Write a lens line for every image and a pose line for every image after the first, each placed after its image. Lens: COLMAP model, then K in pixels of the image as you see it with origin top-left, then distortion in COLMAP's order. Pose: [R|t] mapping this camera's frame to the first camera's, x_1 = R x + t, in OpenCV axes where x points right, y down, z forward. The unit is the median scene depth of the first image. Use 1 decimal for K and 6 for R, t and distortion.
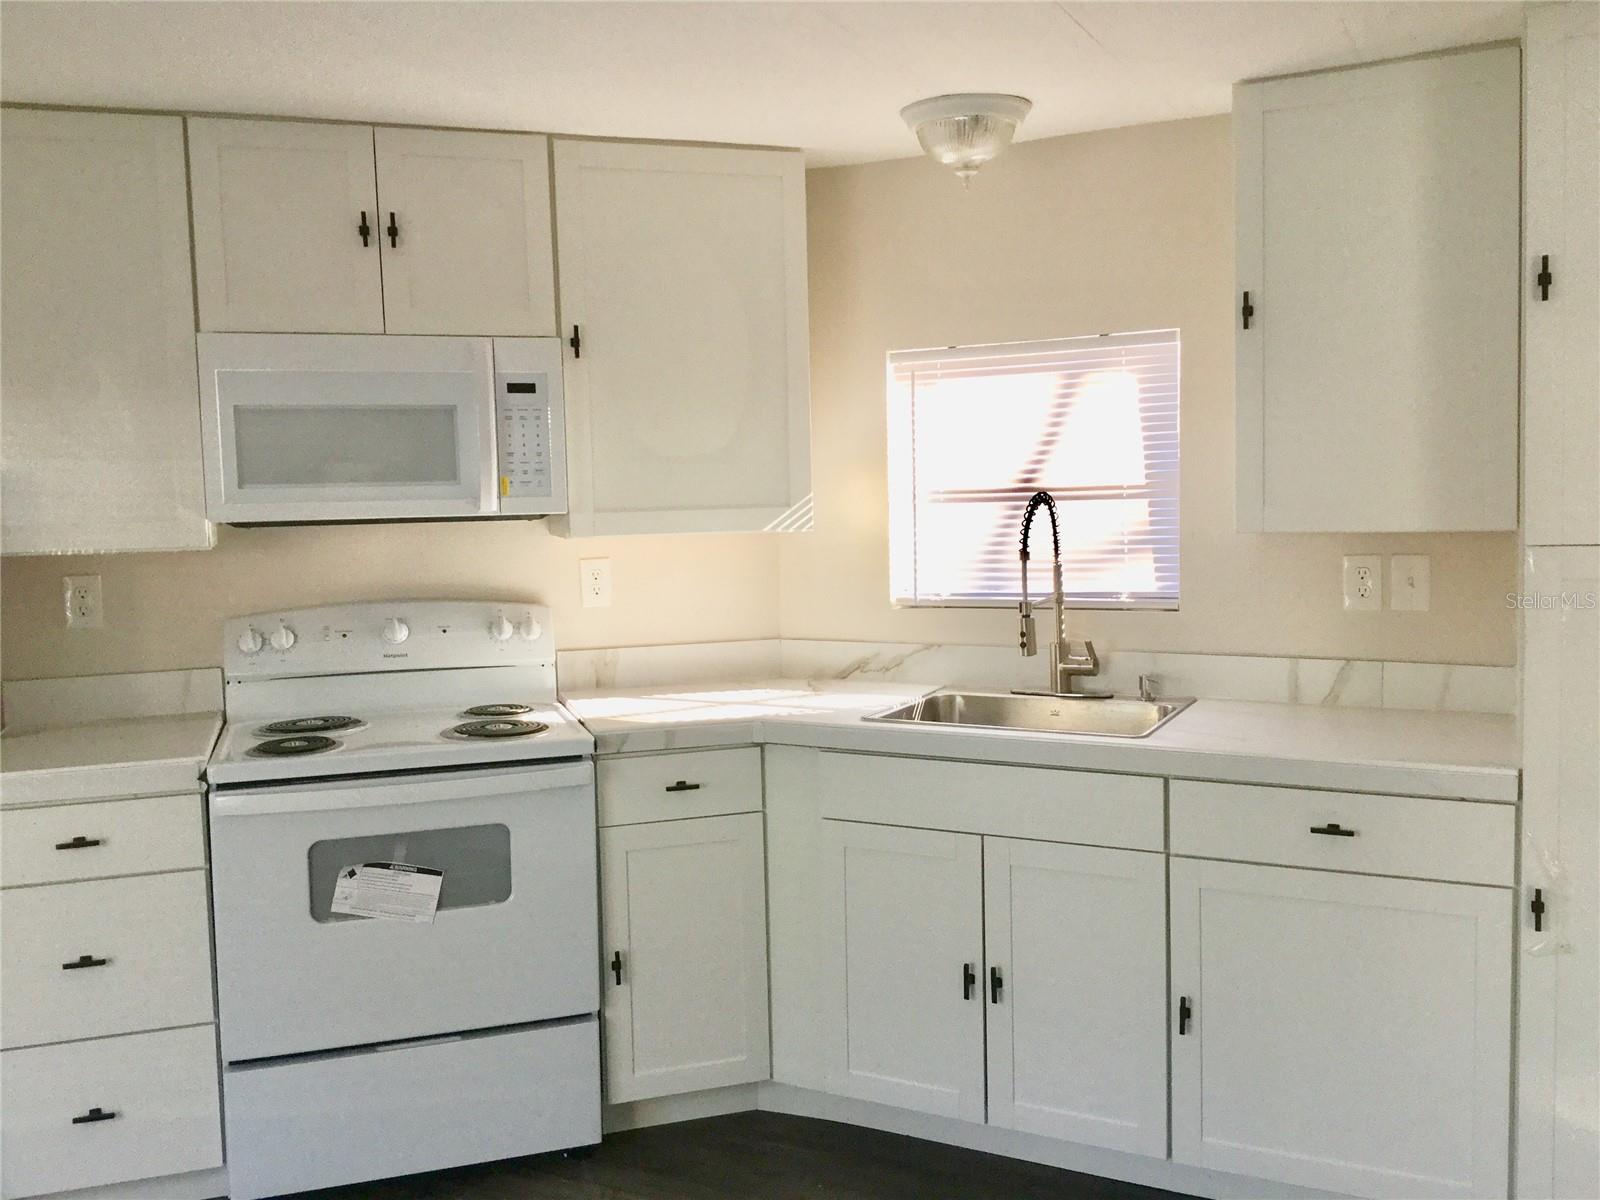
lens RADIAL K [[1455.8, 0, 800.0], [0, 1455.8, 600.0], [0, 0, 1]] dist [0.129102, -0.201187]
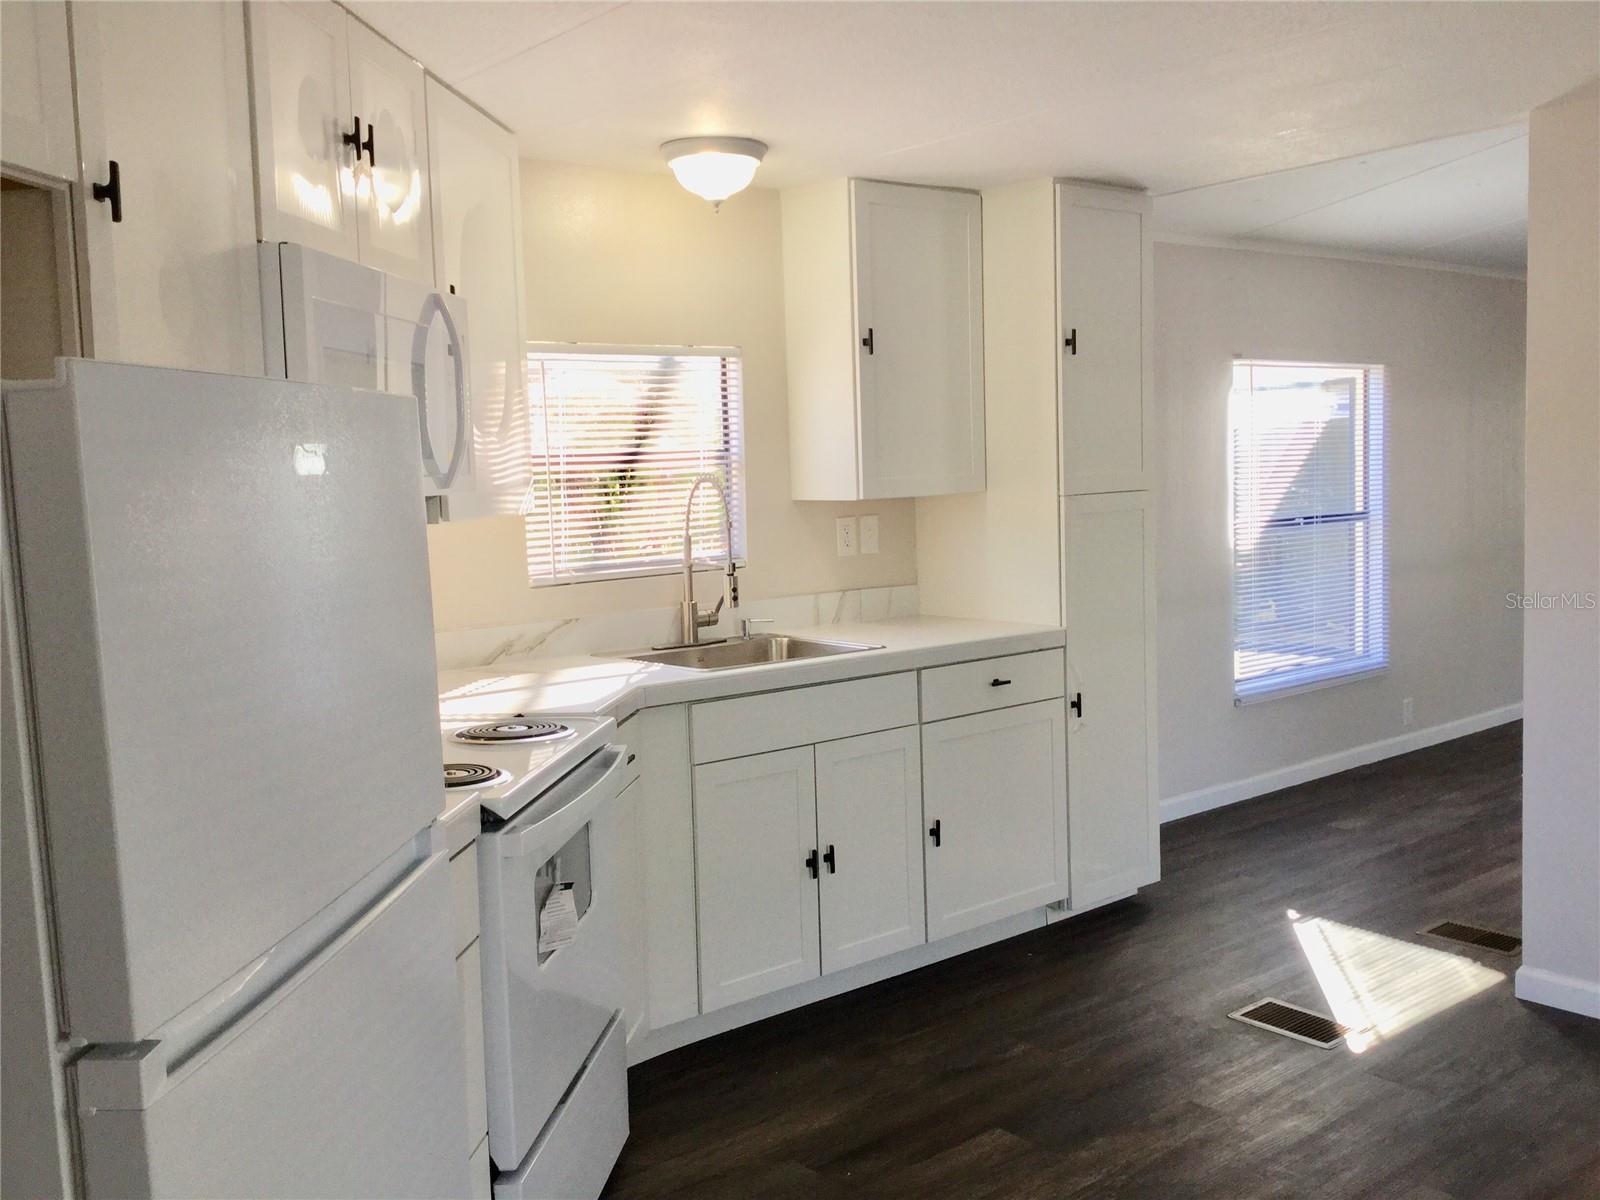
lens RADIAL K [[1455.8, 0, 800.0], [0, 1455.8, 600.0], [0, 0, 1]] dist [0.129102, -0.201187]
pose [[0.405593, -0.074390, 0.911022, -0.992029], [0.098739, 0.994416, 0.037241, -0.007808], [-0.908705, 0.074849, 0.410673, 0.489057]]
